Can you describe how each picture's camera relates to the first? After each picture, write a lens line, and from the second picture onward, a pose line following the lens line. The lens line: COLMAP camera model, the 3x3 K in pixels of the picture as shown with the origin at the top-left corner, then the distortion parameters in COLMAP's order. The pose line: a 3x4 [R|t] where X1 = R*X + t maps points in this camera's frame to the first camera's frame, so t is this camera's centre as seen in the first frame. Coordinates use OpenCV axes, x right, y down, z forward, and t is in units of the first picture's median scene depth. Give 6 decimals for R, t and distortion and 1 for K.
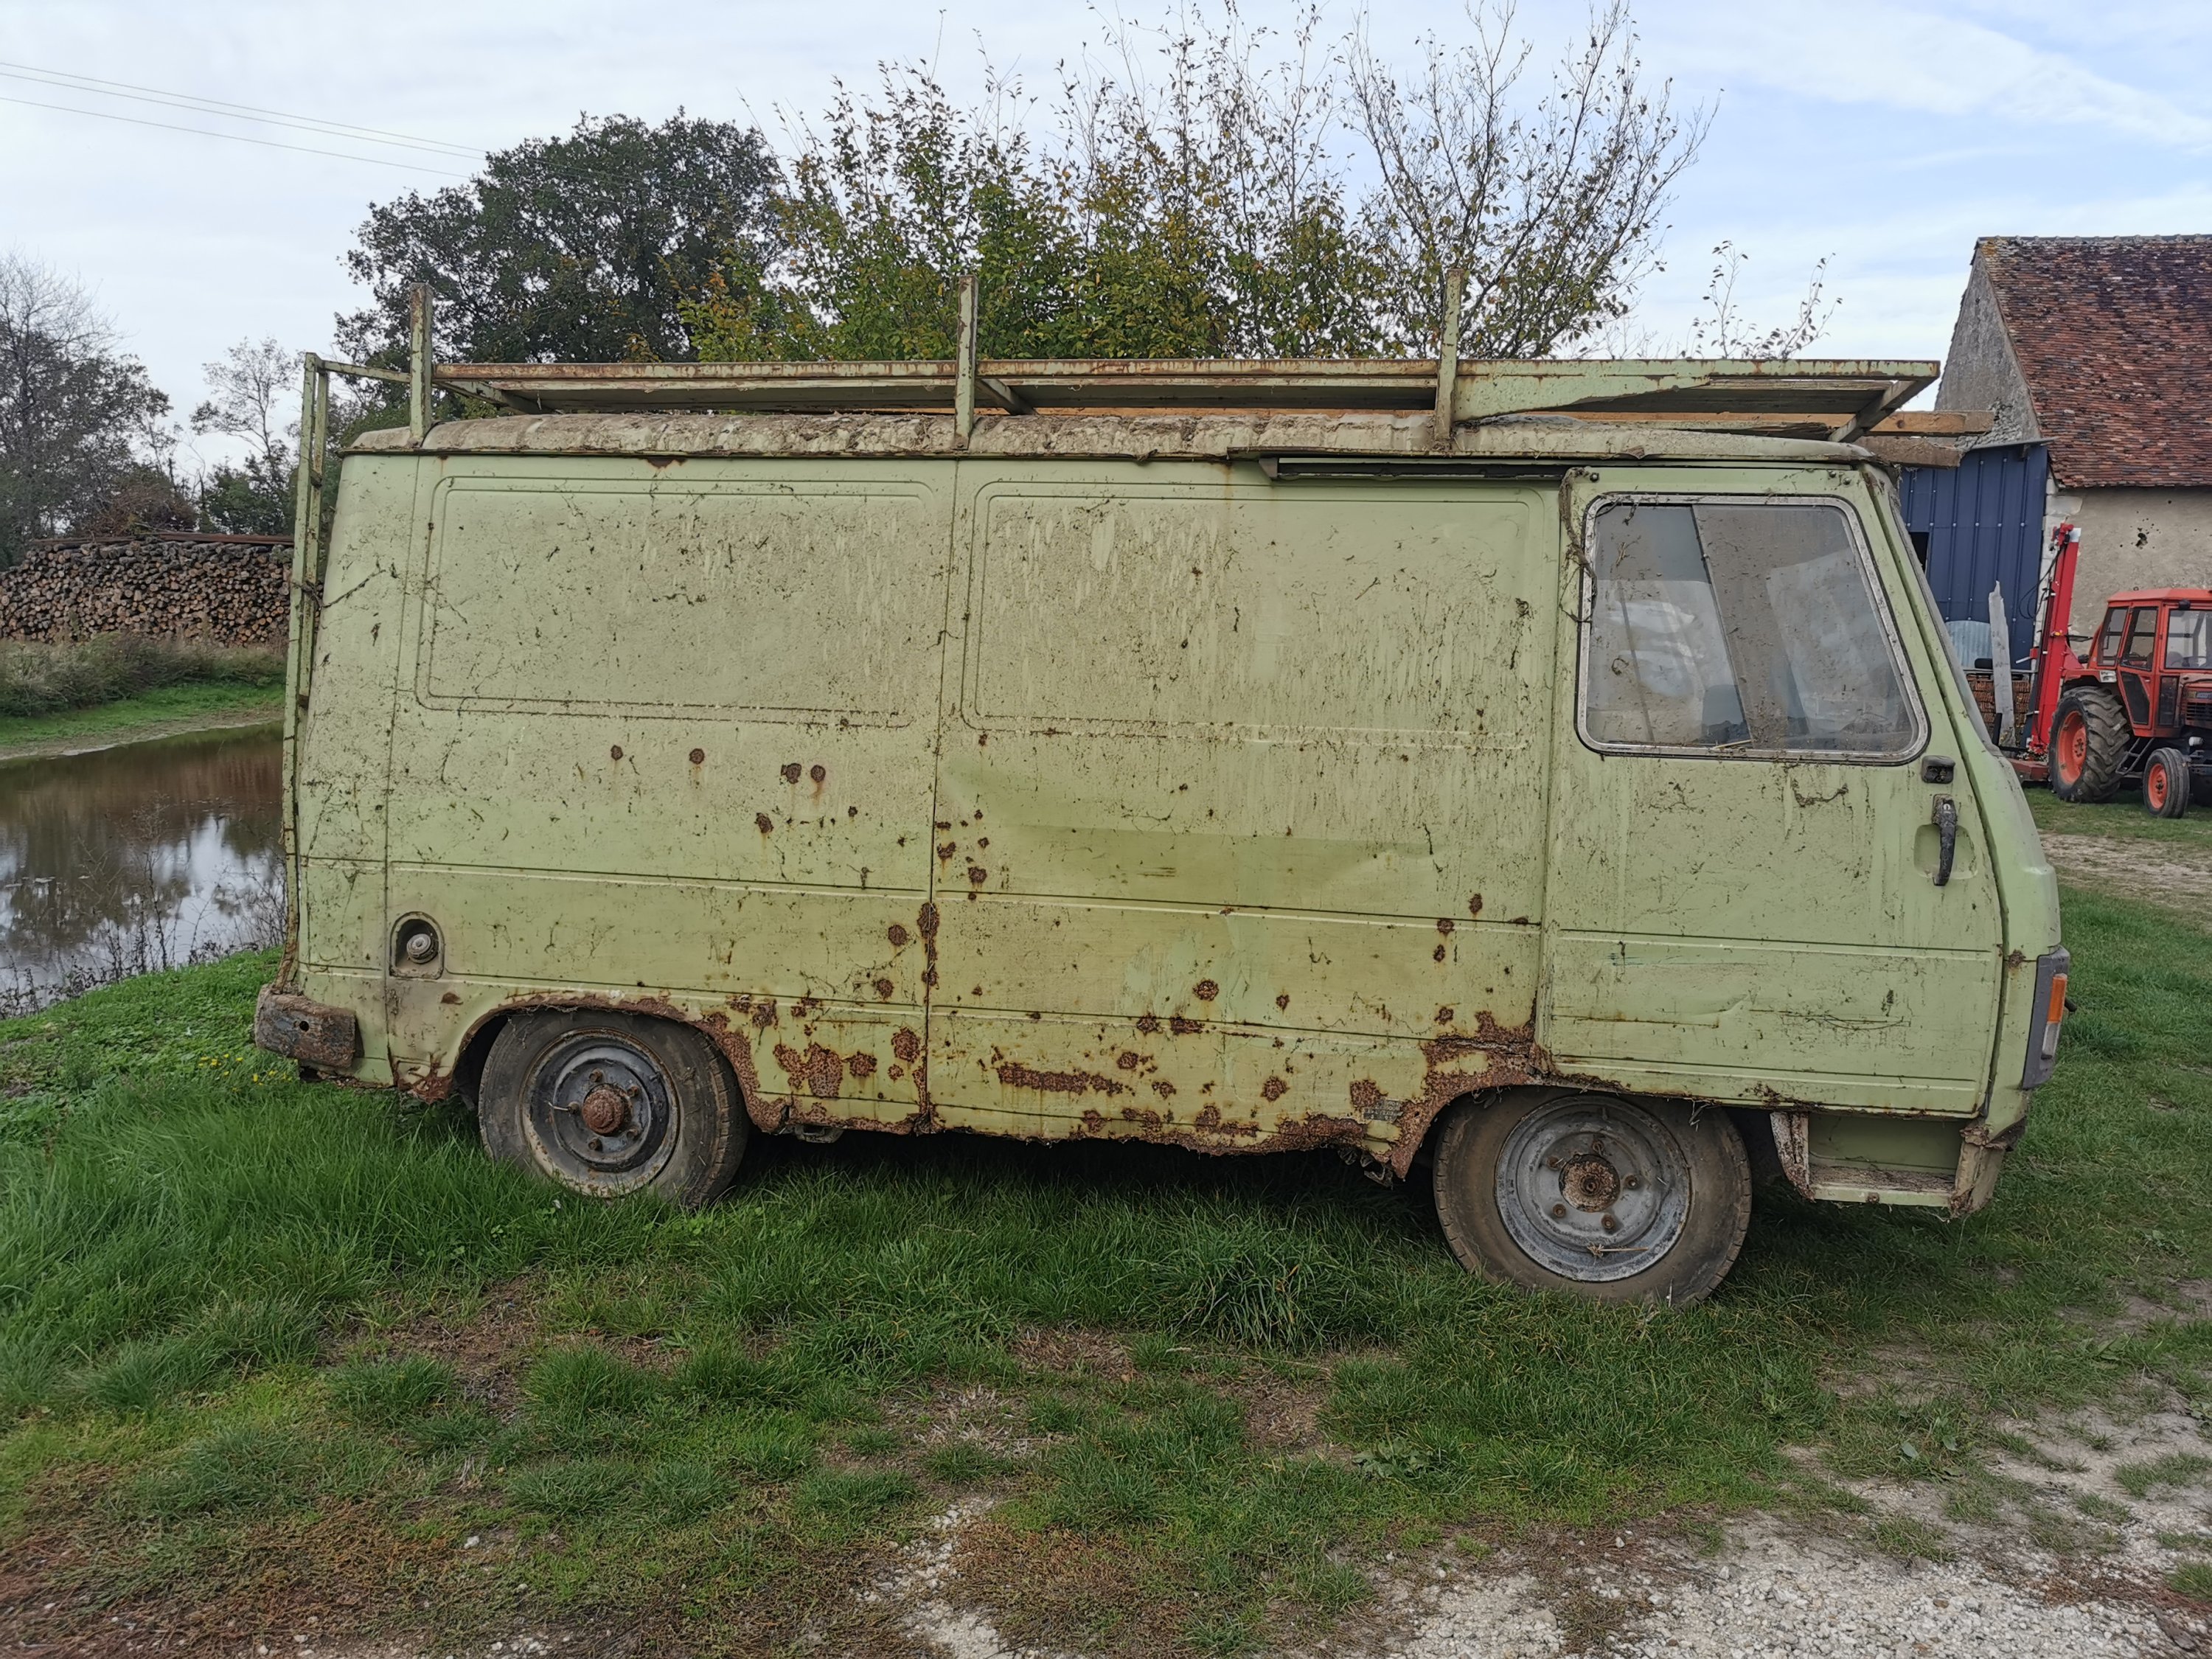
lens RADIAL K [[1716.1, 0, 1106.0], [0, 1716.1, 829.5], [0, 0, 1]] dist [0.077757, -0.124296]
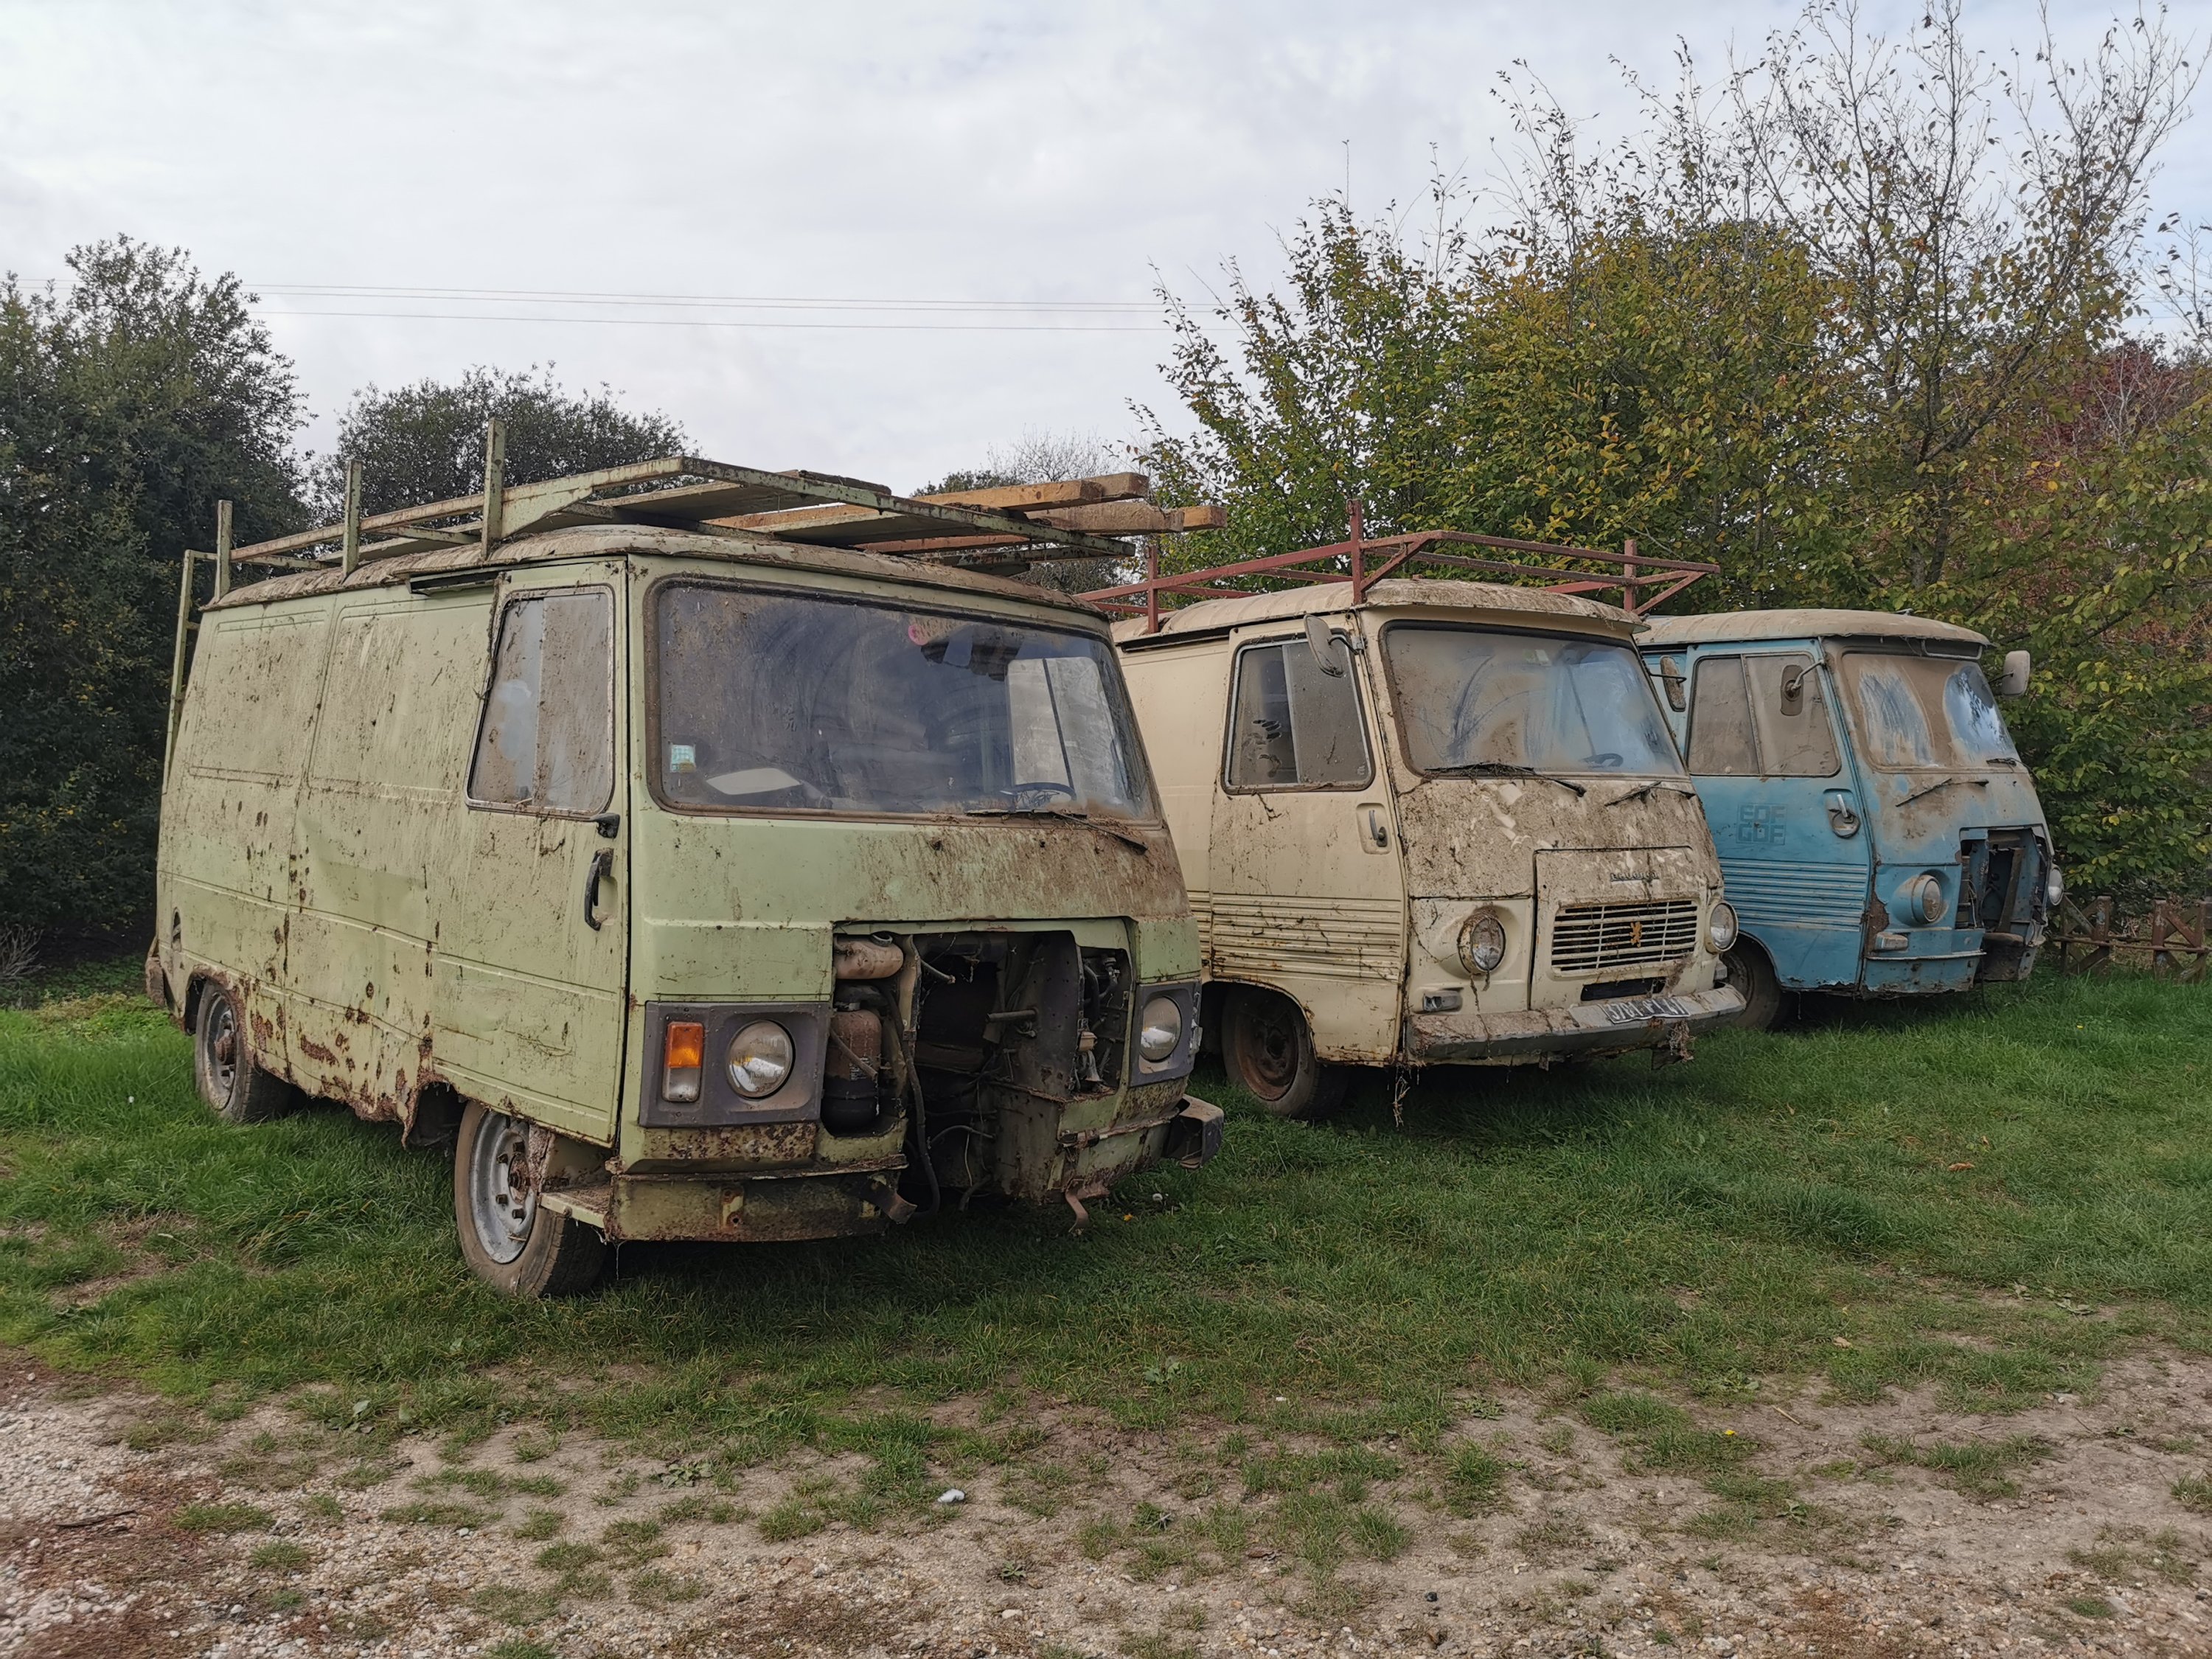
lens RADIAL K [[1716.1, 0, 1106.0], [0, 1716.1, 829.5], [0, 0, 1]] dist [0.077757, -0.124296]
pose [[0.799123, 0.020506, -0.600818, 1.388569], [-0.056234, 0.997586, -0.040747, -0.004987], [0.598532, 0.066348, 0.798347, 0.312365]]
